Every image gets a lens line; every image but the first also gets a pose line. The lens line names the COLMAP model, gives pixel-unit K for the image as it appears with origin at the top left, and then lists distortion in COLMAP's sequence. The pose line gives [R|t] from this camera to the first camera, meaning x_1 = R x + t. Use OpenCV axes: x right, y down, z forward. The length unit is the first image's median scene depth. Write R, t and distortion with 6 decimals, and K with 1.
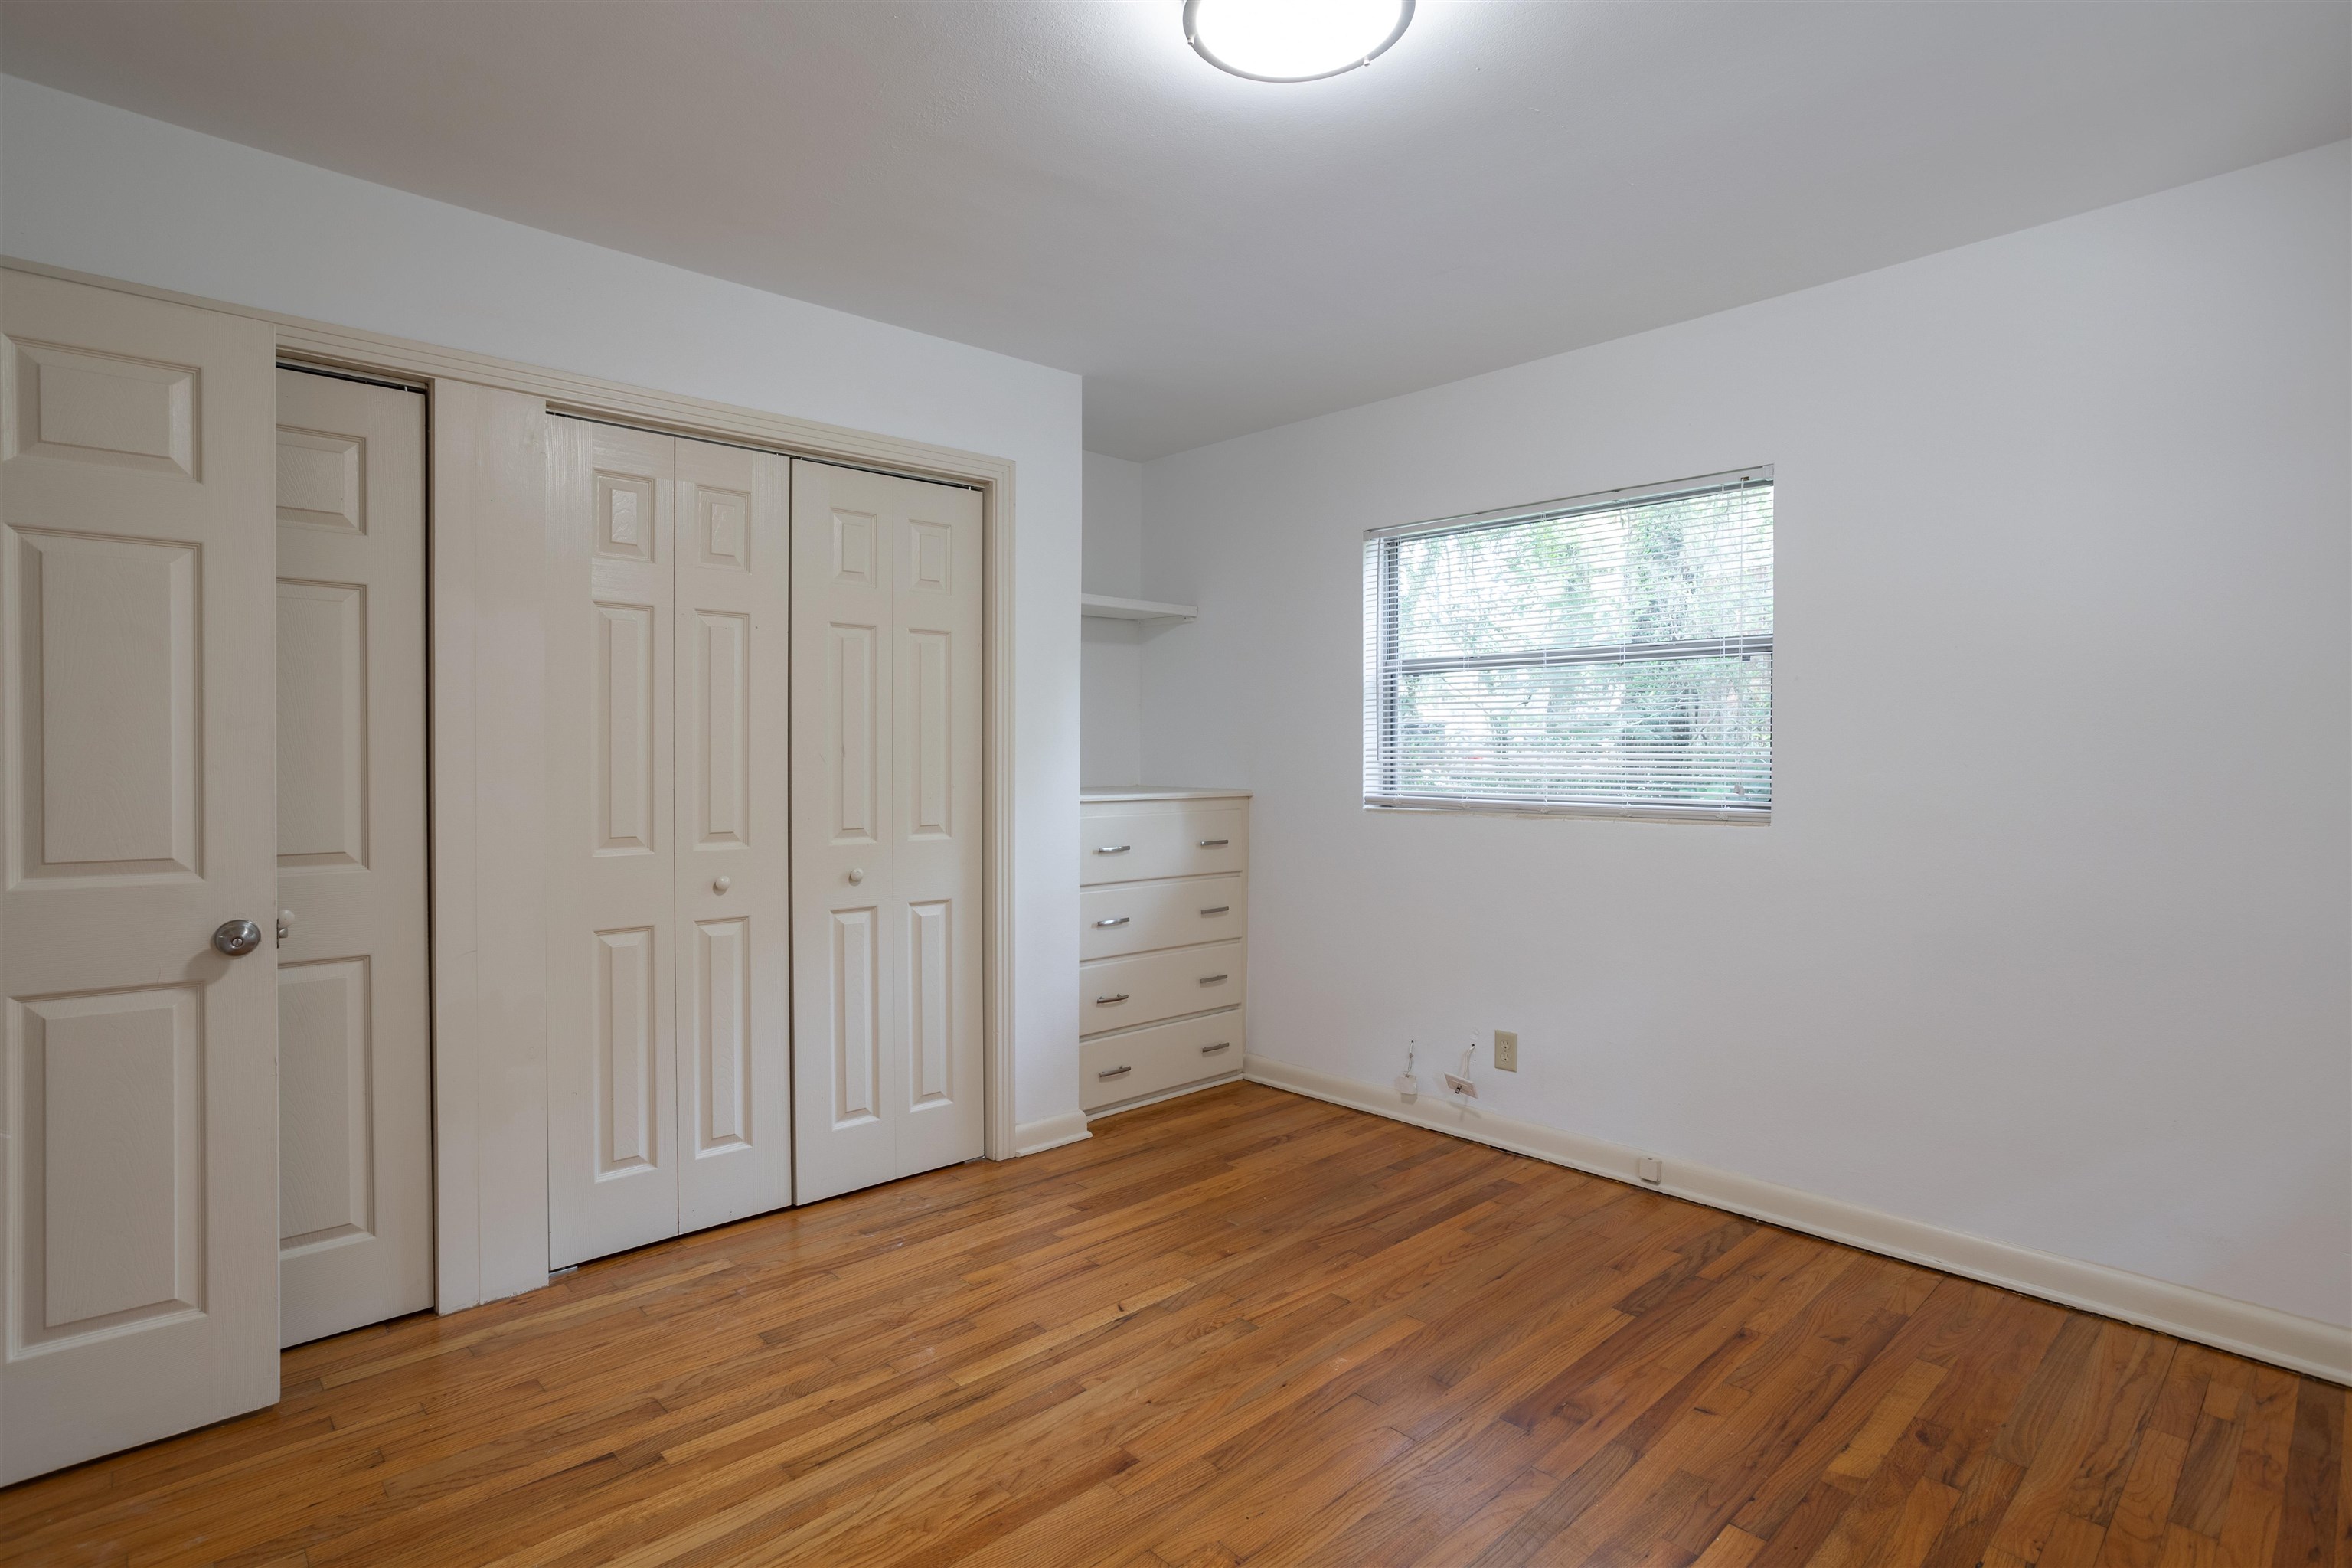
lens RADIAL K [[1165.1, 0, 1178.6], [0, 1165.1, 771.1], [0, 0, 1]] dist [-0.024288, 0.013048]
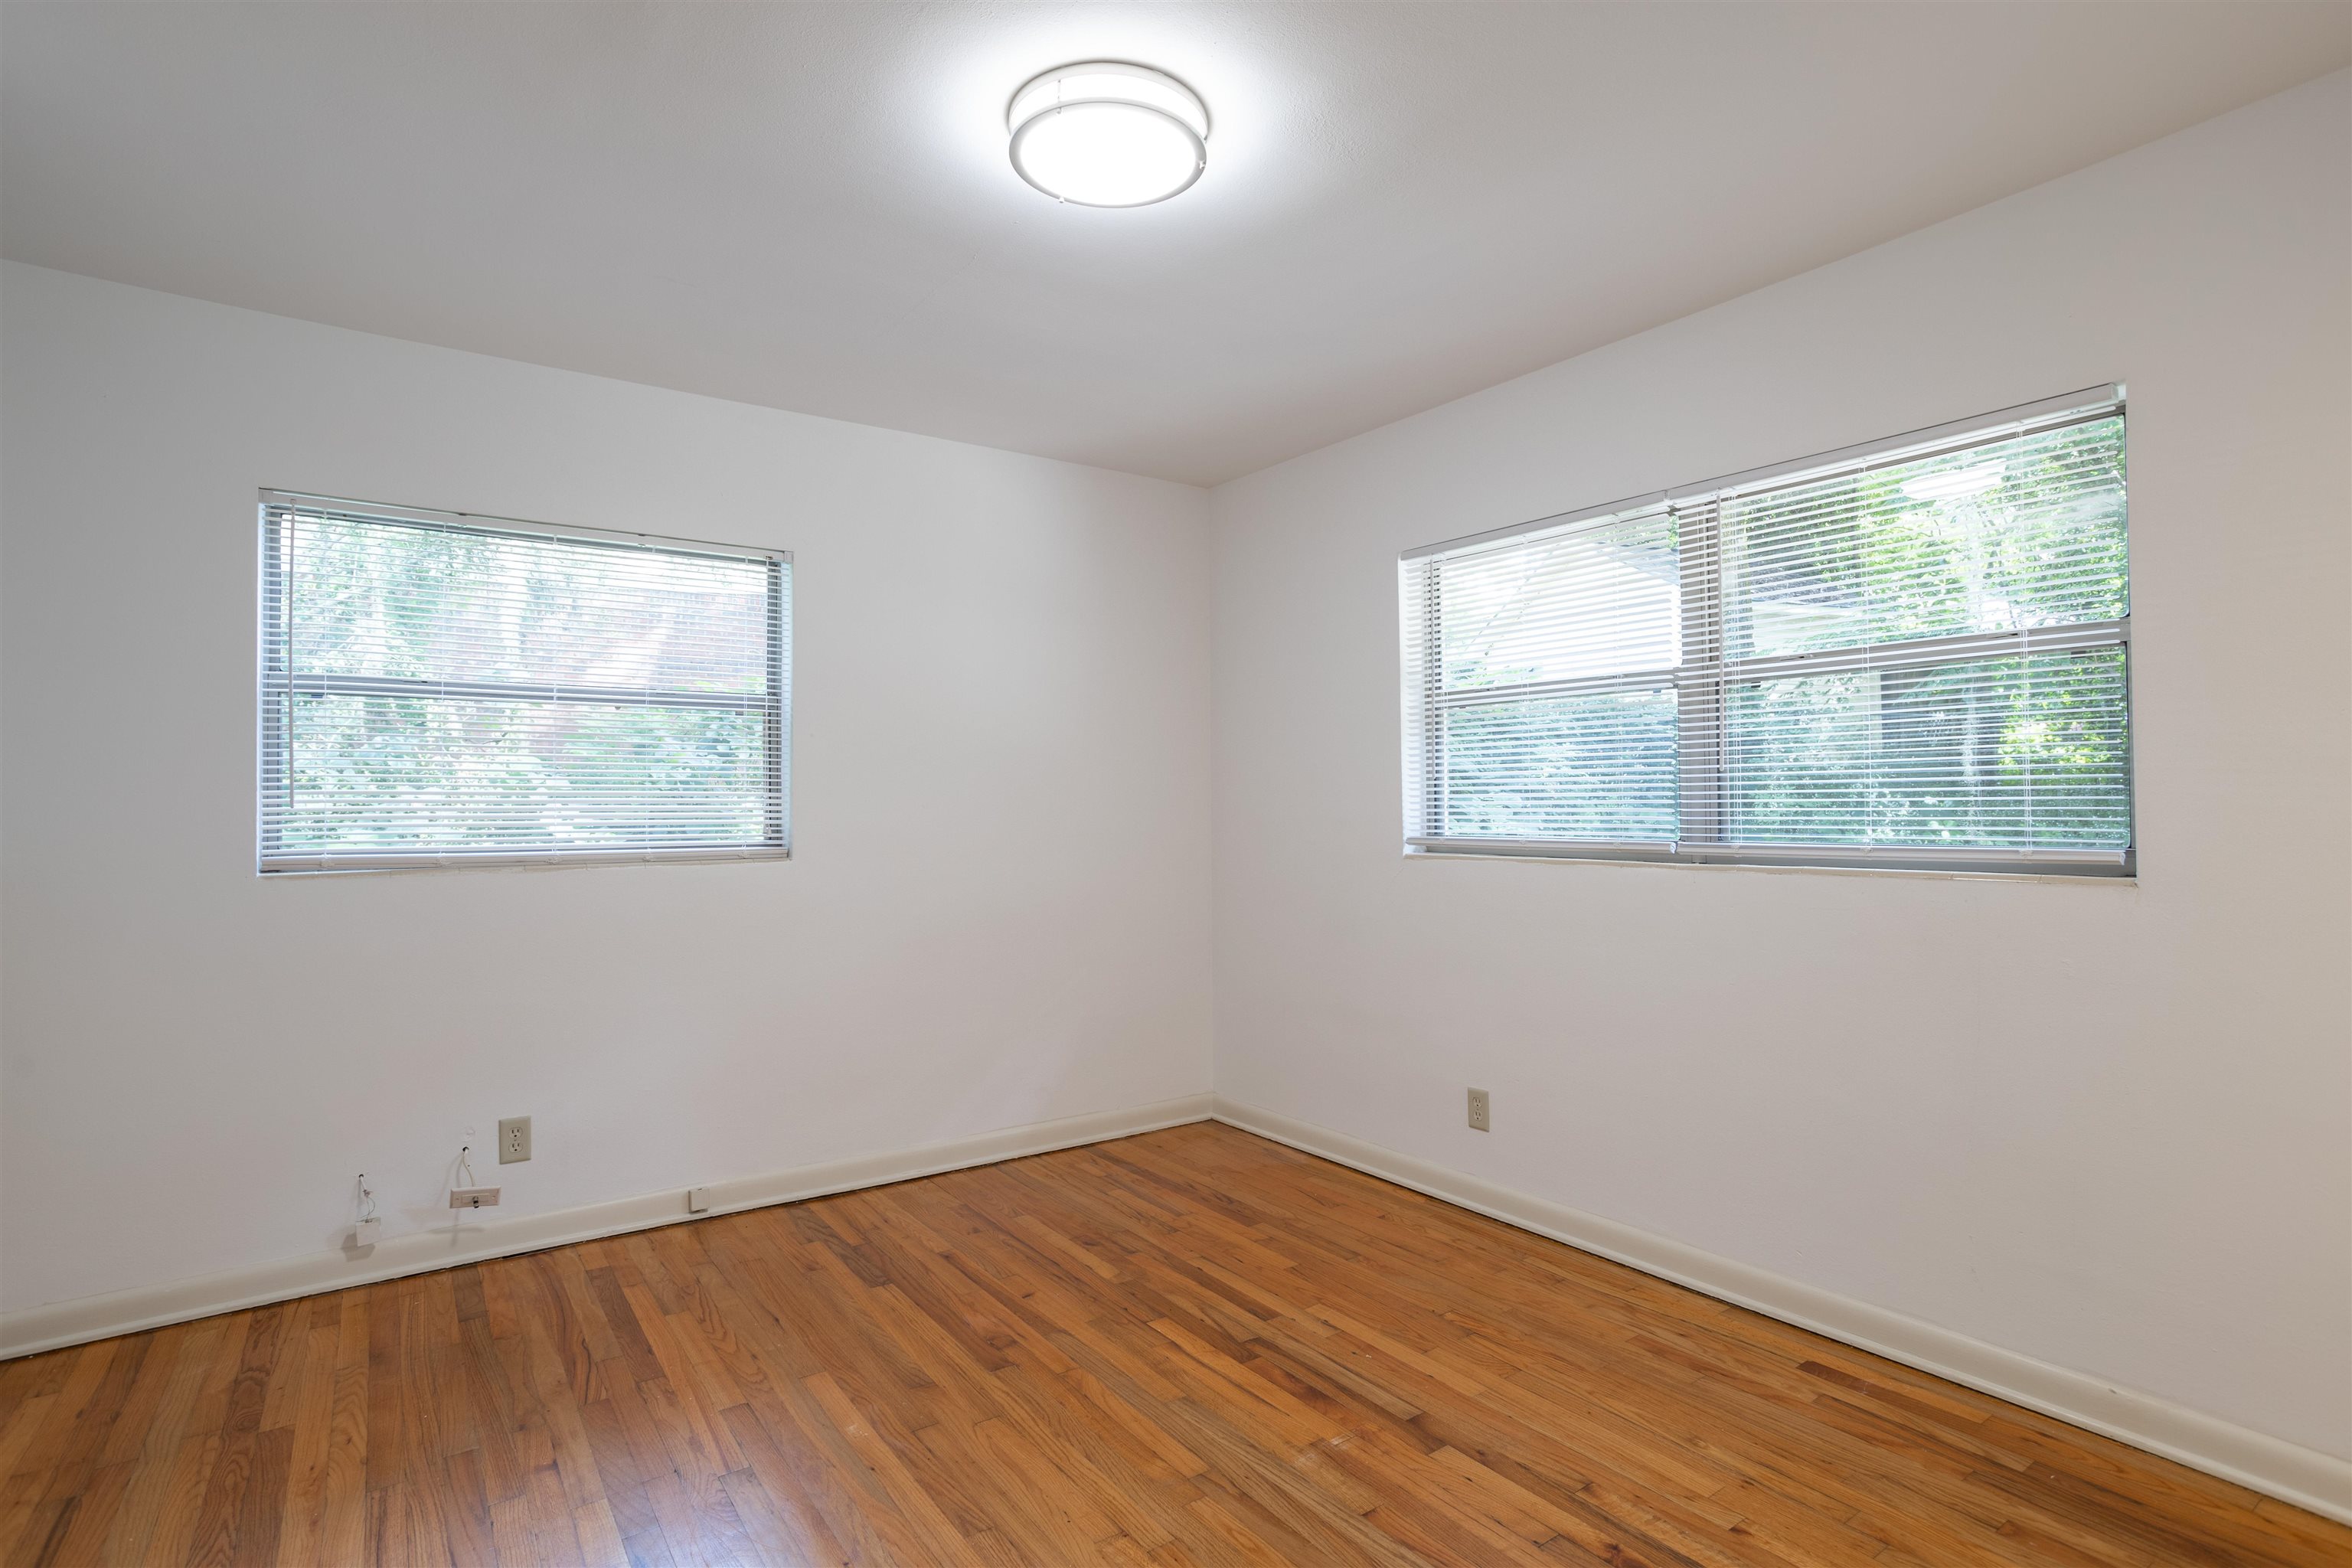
lens RADIAL K [[1165.1, 0, 1166.4], [0, 1165.1, 780.0], [0, 0, 1]] dist [-0.024288, 0.013048]
pose [[0.135113, 0.018991, 0.990648, -0.632363], [0.016003, 0.999644, -0.021346, -0.002946], [-0.990701, 0.018737, 0.134761, 0.486828]]
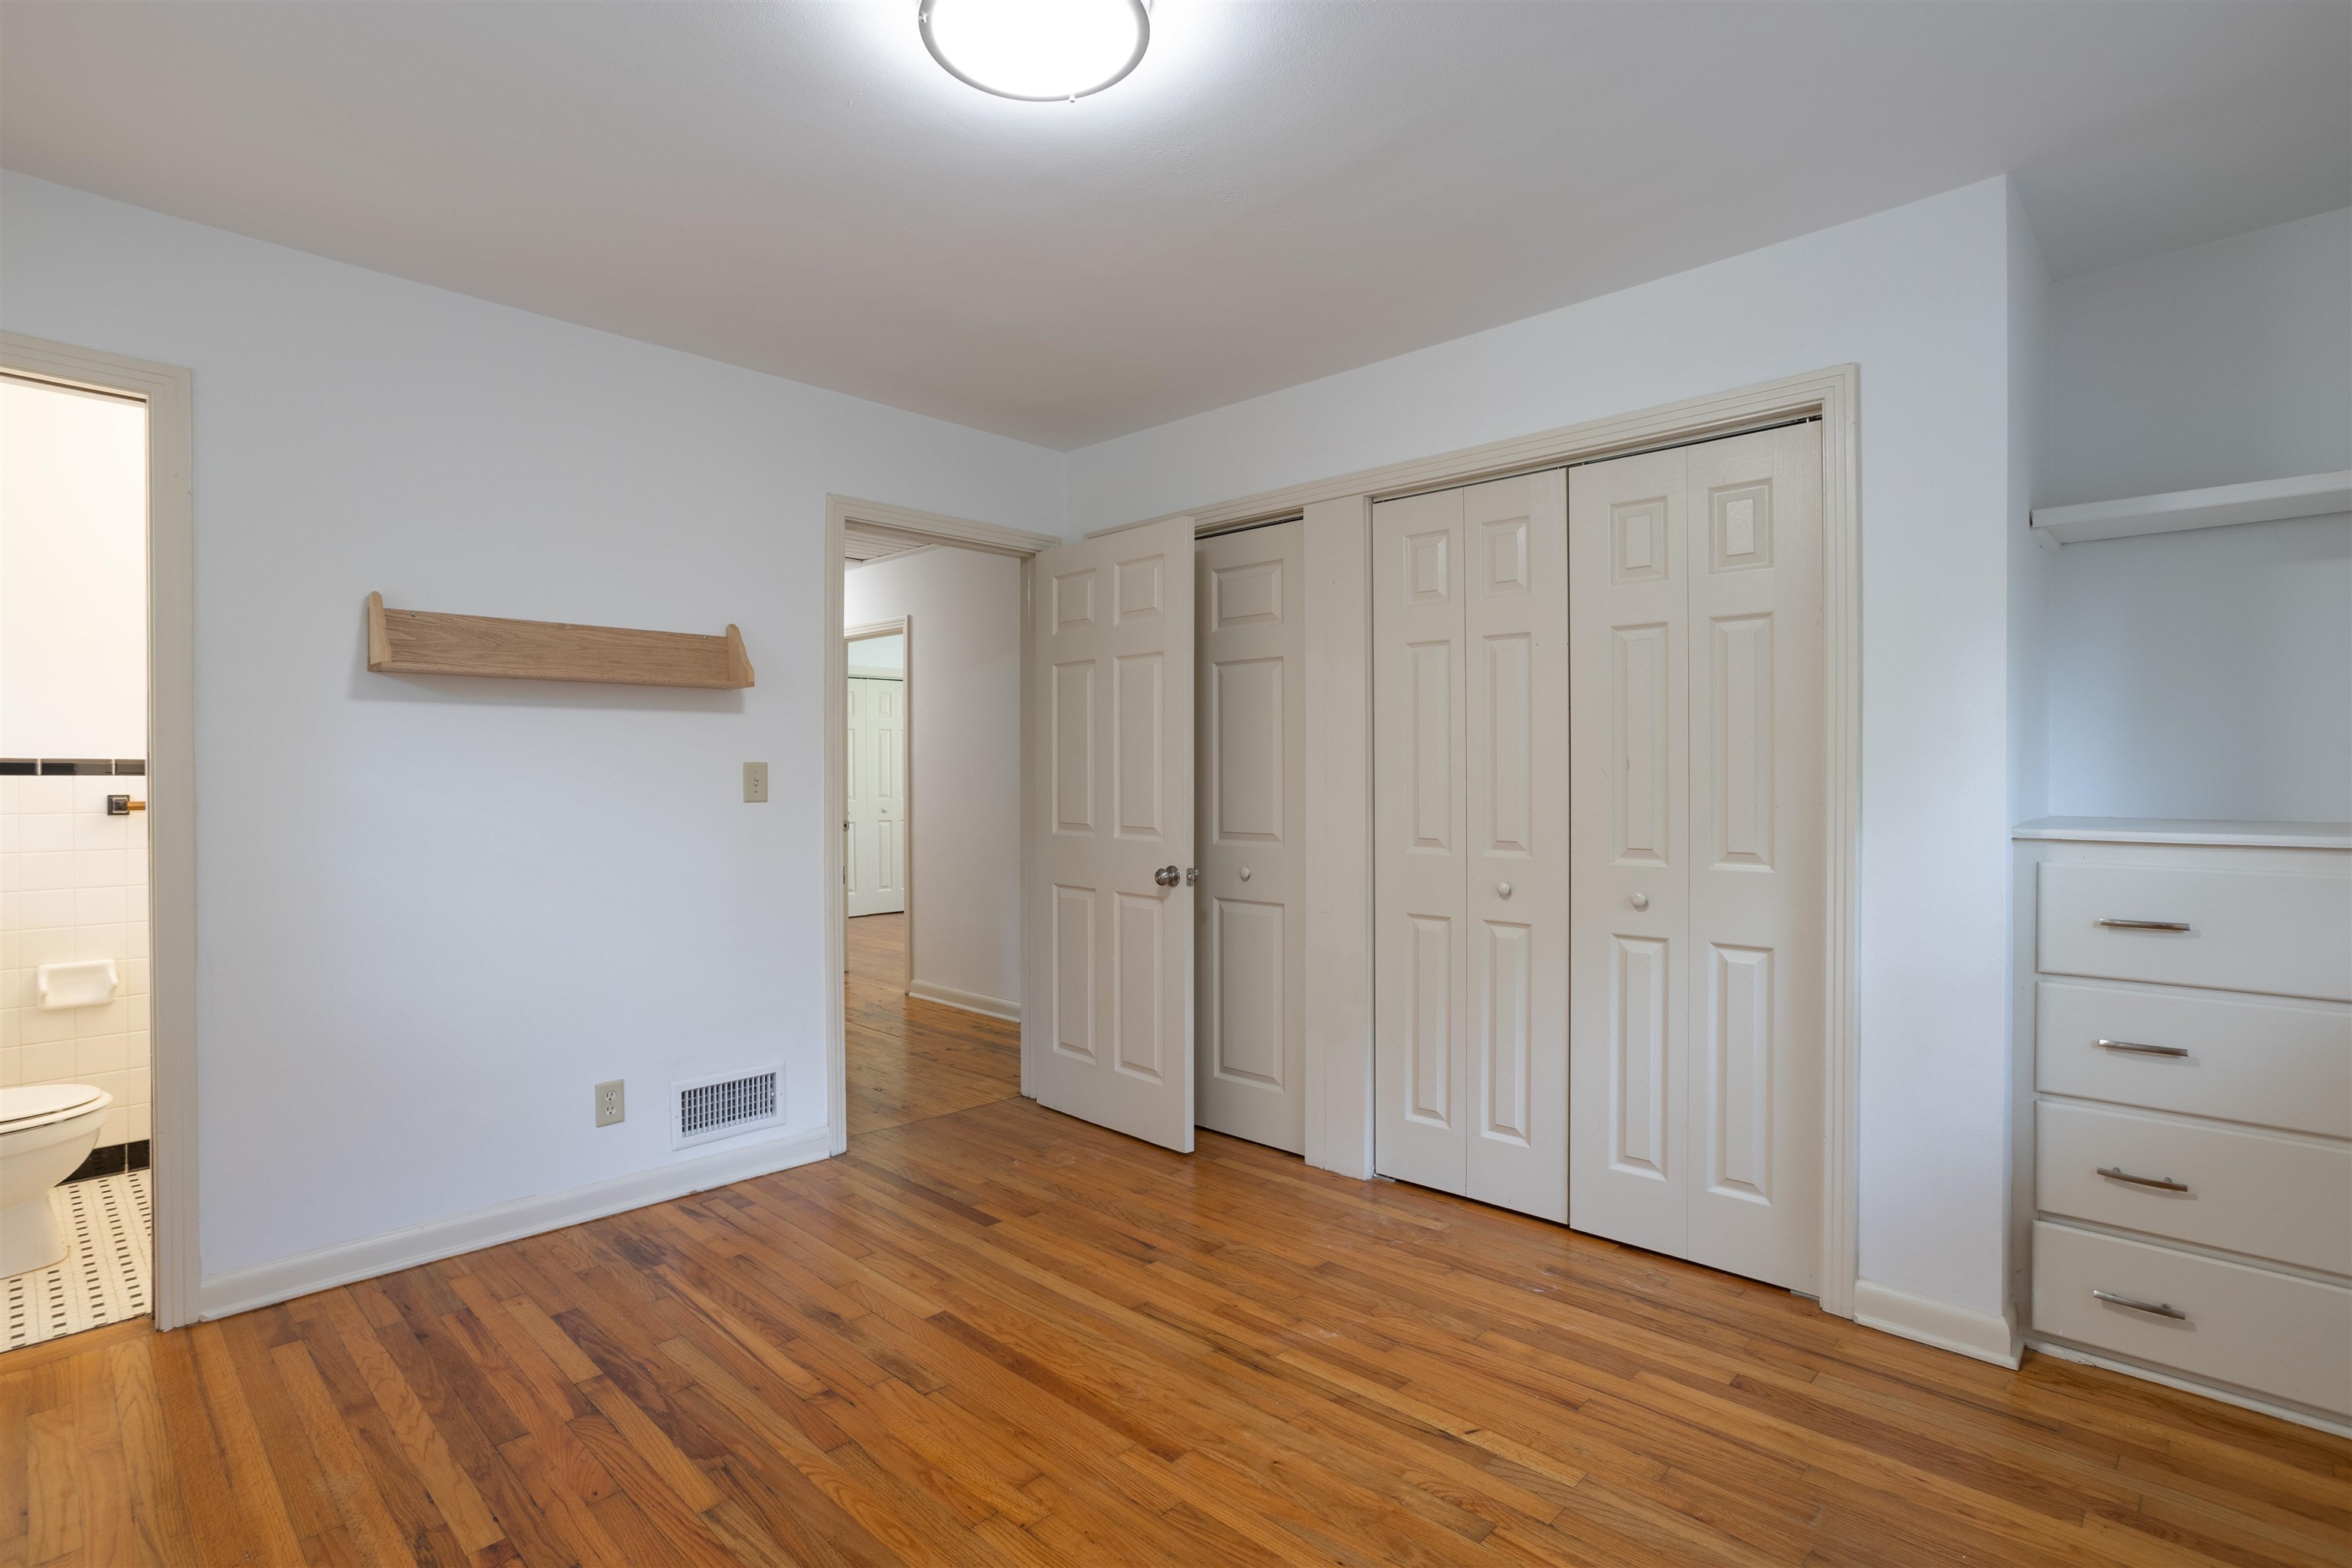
lens RADIAL K [[1165.1, 0, 1173.4], [0, 1165.1, 783.3], [0, 0, 1]] dist [-0.024288, 0.013048]
pose [[0.047081, 0.004202, -0.998882, 0.669816], [-0.010045, 0.999943, 0.003733, -0.001585], [0.998841, 0.009858, 0.047121, 0.650213]]
